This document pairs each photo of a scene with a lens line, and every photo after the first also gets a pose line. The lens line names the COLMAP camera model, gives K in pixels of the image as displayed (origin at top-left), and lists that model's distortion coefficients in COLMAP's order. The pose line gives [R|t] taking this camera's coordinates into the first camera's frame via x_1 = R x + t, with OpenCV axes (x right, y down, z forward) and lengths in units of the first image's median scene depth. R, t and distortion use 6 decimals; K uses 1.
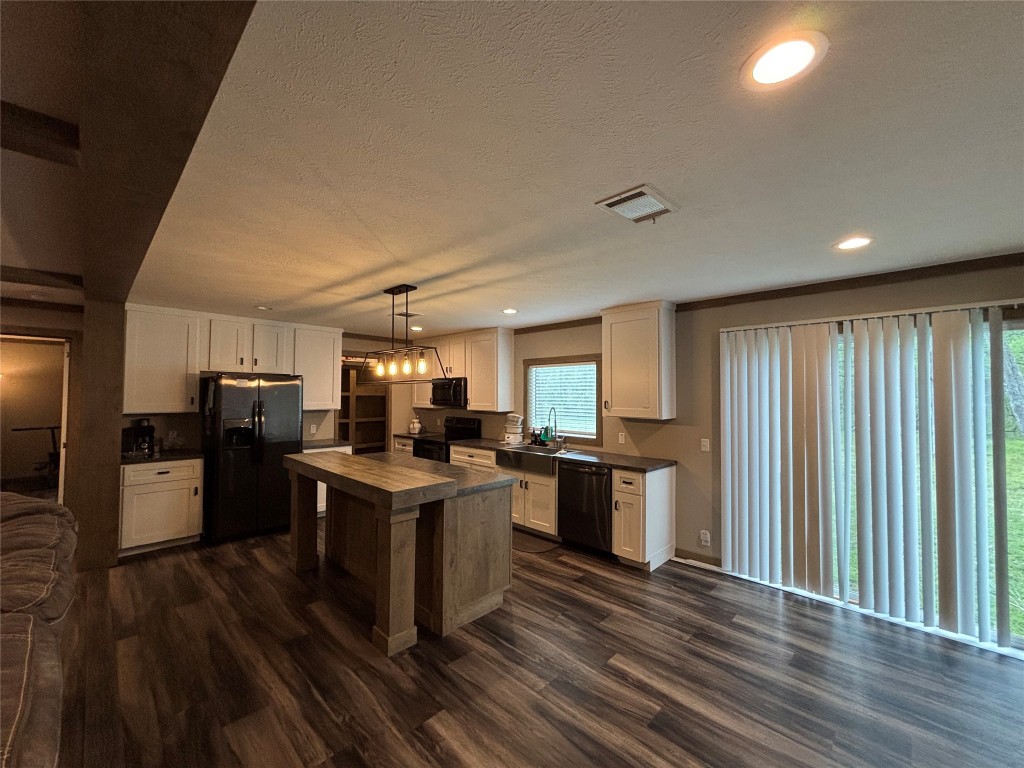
lens RADIAL K [[411.0, 0, 508.7], [0, 411.0, 392.0], [0, 0, 1]] dist [-0.001992, 0.000553]
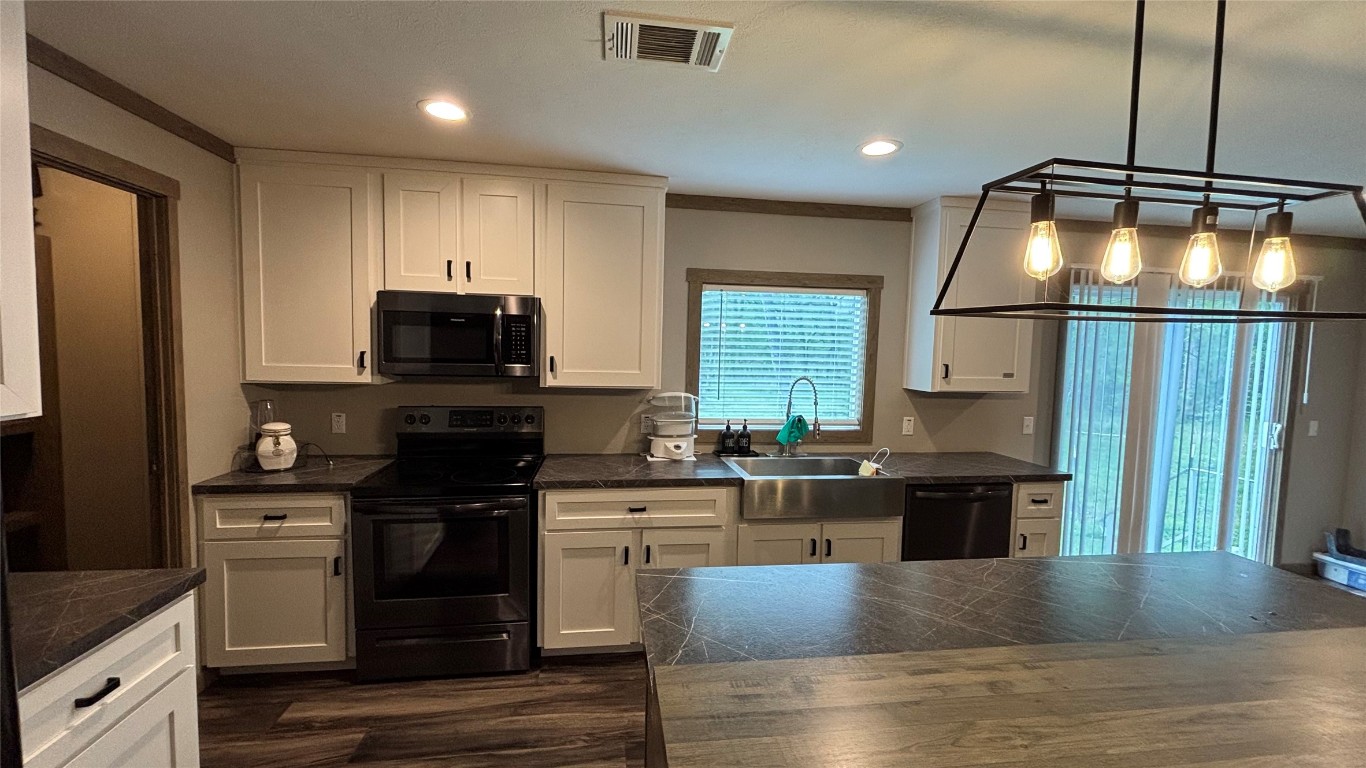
lens RADIAL K [[549.1, 0, 684.8], [0, 549.1, 382.9], [0, 0, 1]] dist [0.001630, -0.000091]
pose [[0.600517, -0.036865, 0.798762, -0.448220], [-0.024166, 0.997644, 0.064212, 0.006300], [-0.799247, -0.057864, 0.598211, 0.644440]]
